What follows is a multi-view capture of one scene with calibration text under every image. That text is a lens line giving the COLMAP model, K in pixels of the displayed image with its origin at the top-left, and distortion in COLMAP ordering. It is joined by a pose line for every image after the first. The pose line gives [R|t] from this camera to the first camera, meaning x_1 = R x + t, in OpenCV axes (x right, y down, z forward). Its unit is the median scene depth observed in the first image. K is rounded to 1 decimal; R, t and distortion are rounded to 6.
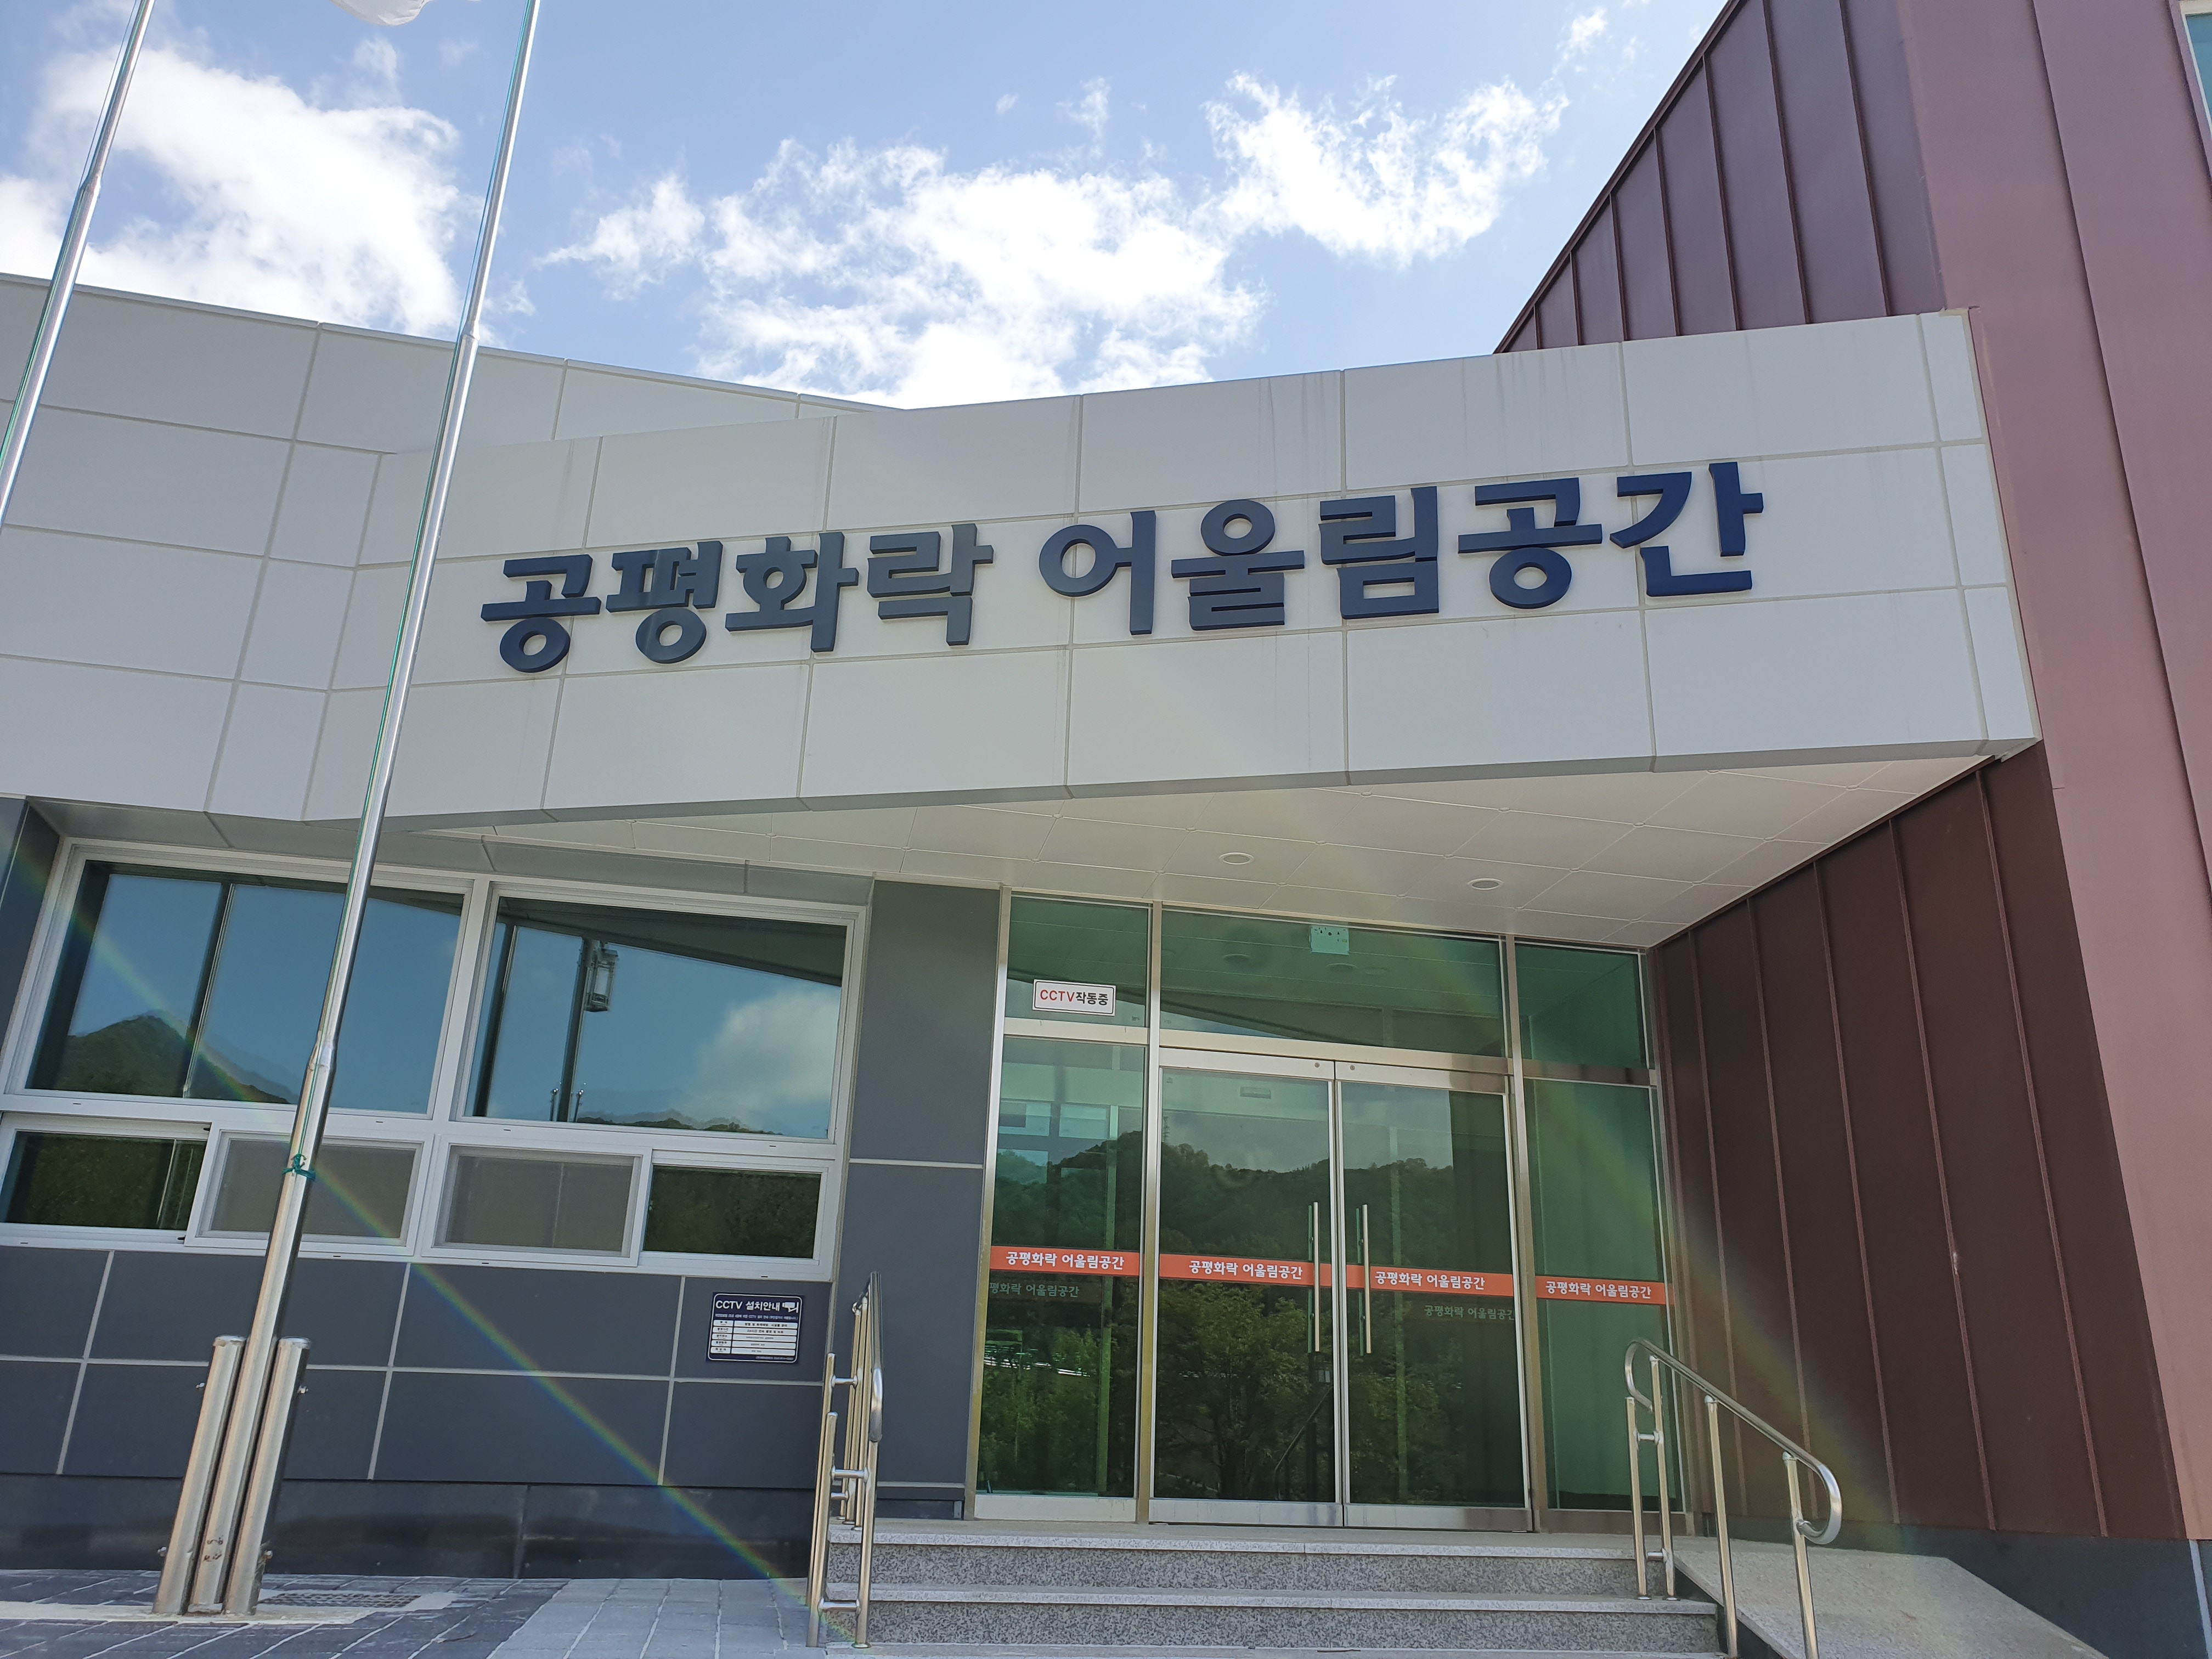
lens RADIAL K [[1671.3, 0, 1106.0], [0, 1671.3, 829.5], [0, 0, 1]] dist [-0.003525, -0.002908]
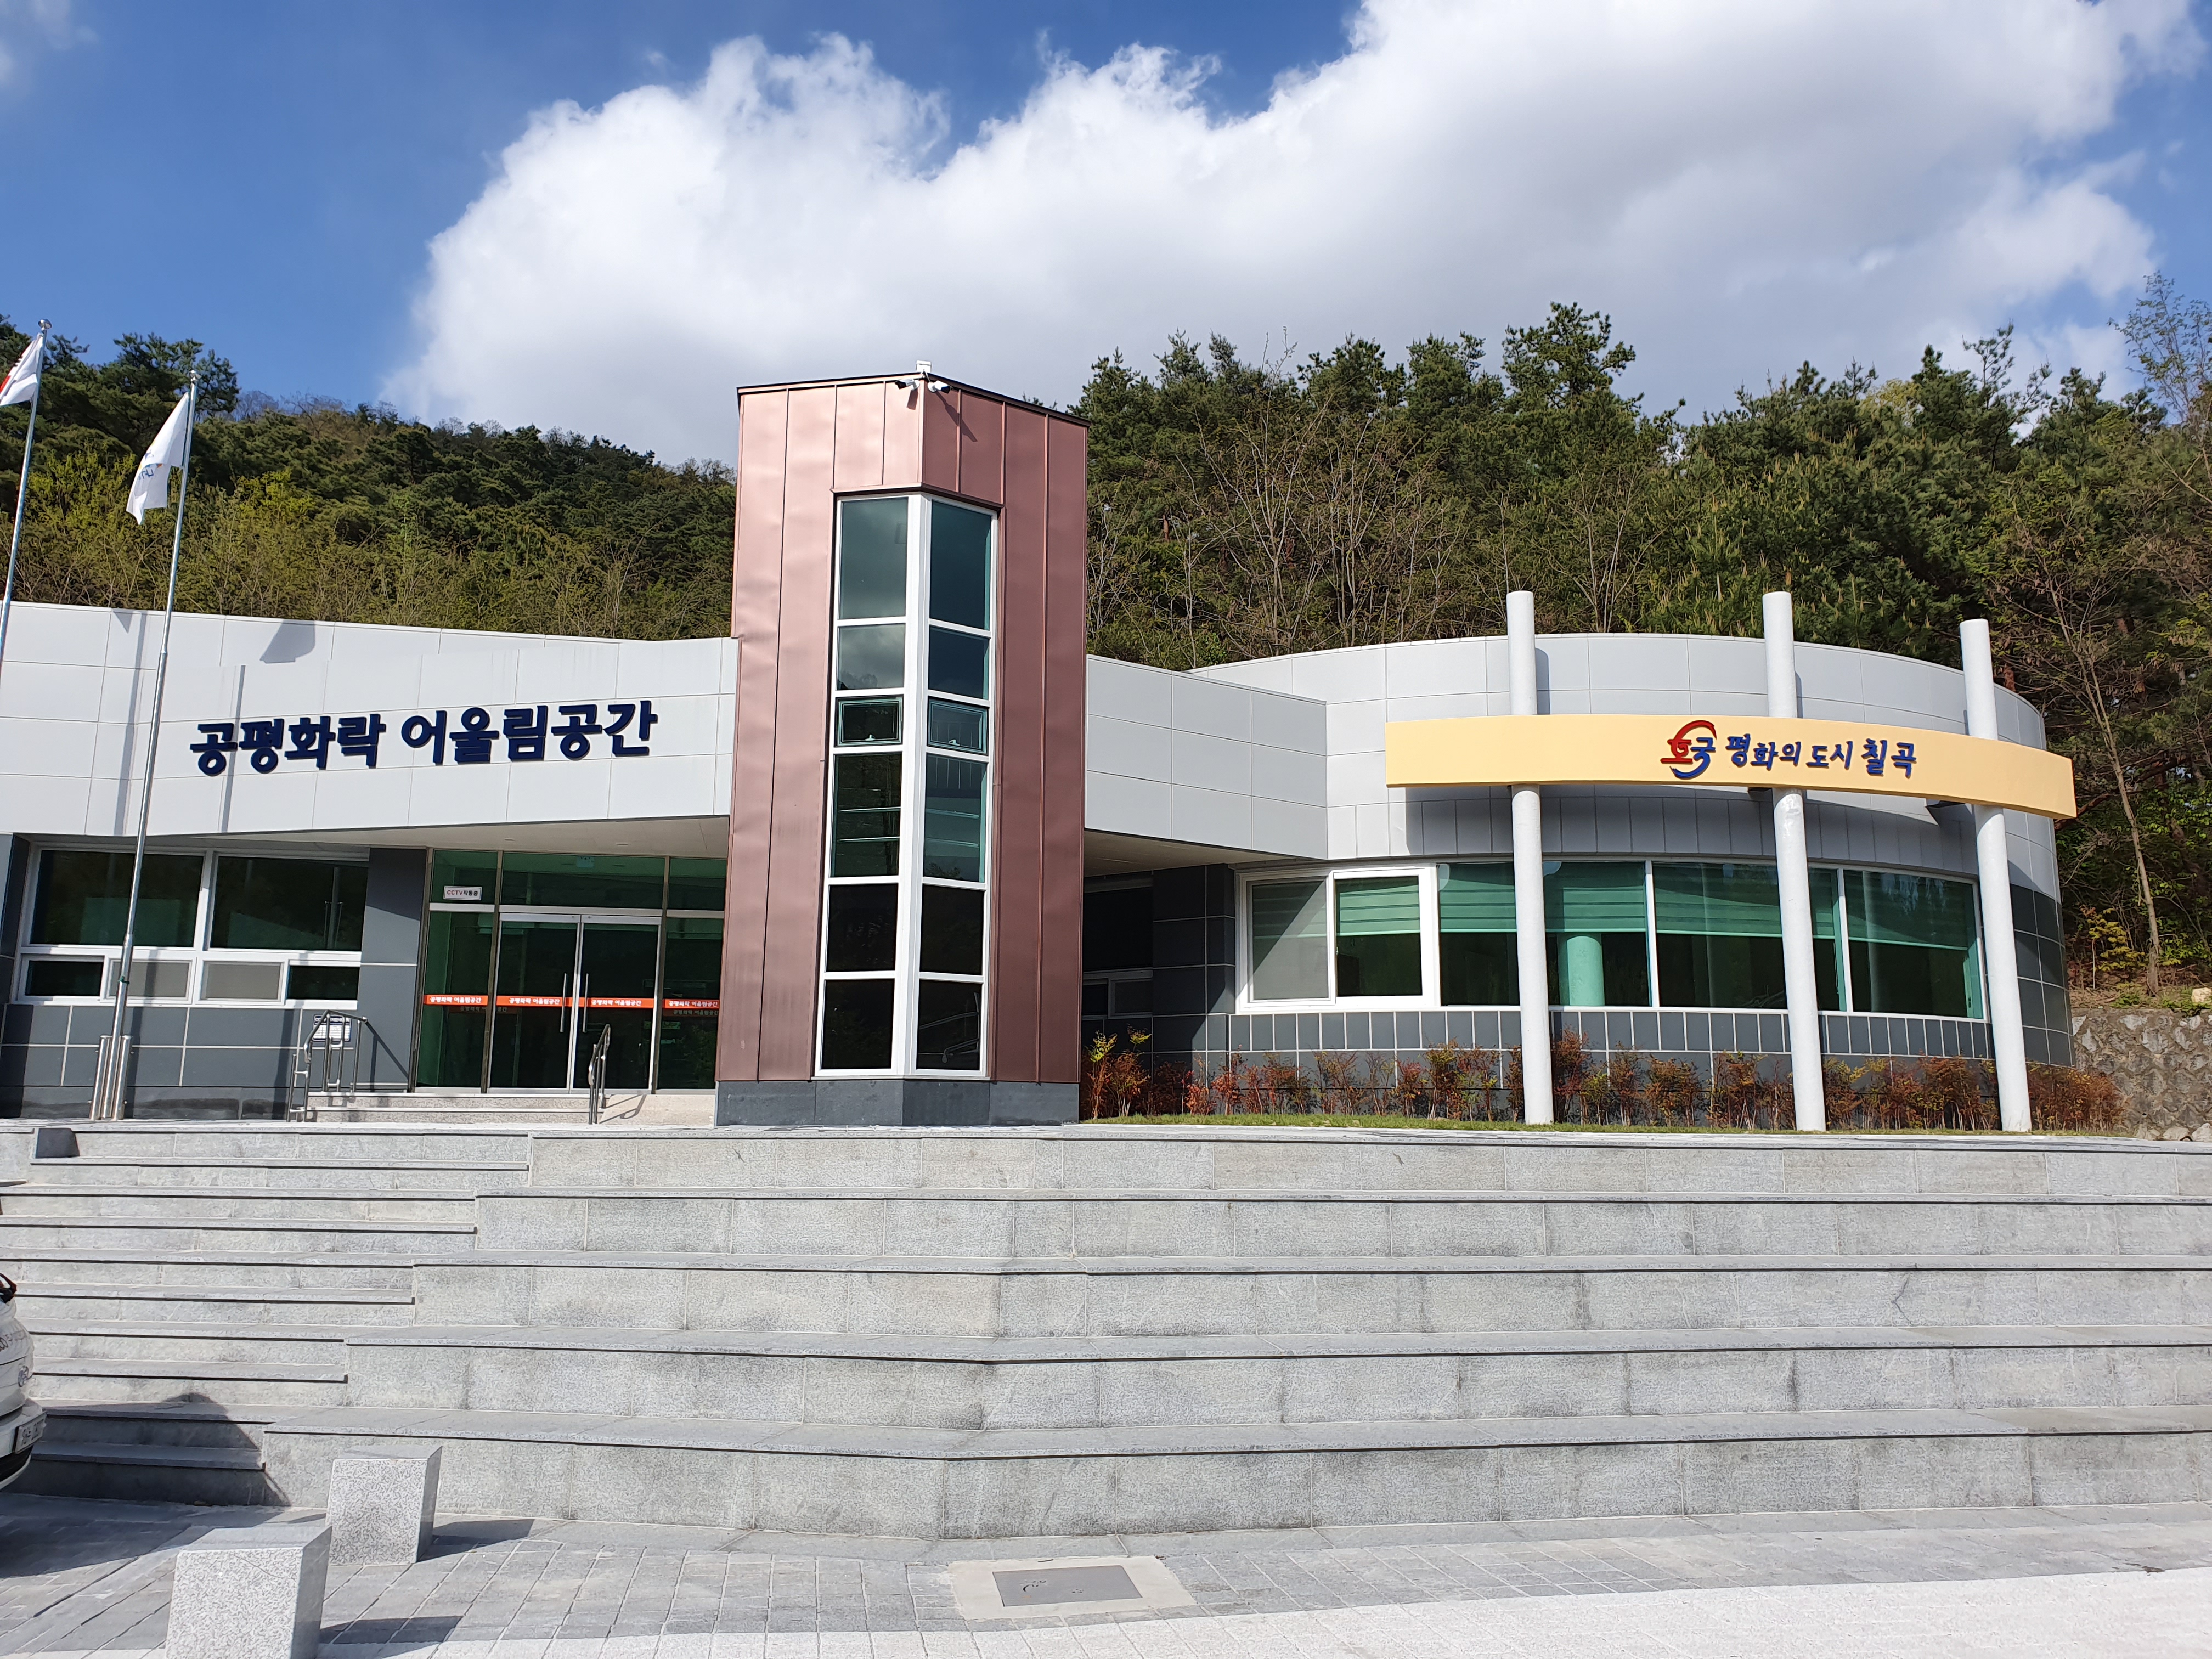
lens RADIAL K [[1671.3, 0, 1106.0], [0, 1671.3, 829.5], [0, 0, 1]] dist [-0.003525, -0.002908]
pose [[0.999511, -0.013426, -0.028255, 1.083475], [0.018192, 0.984254, 0.175823, -0.437767], [0.025450, -0.176251, 0.984016, -1.460153]]
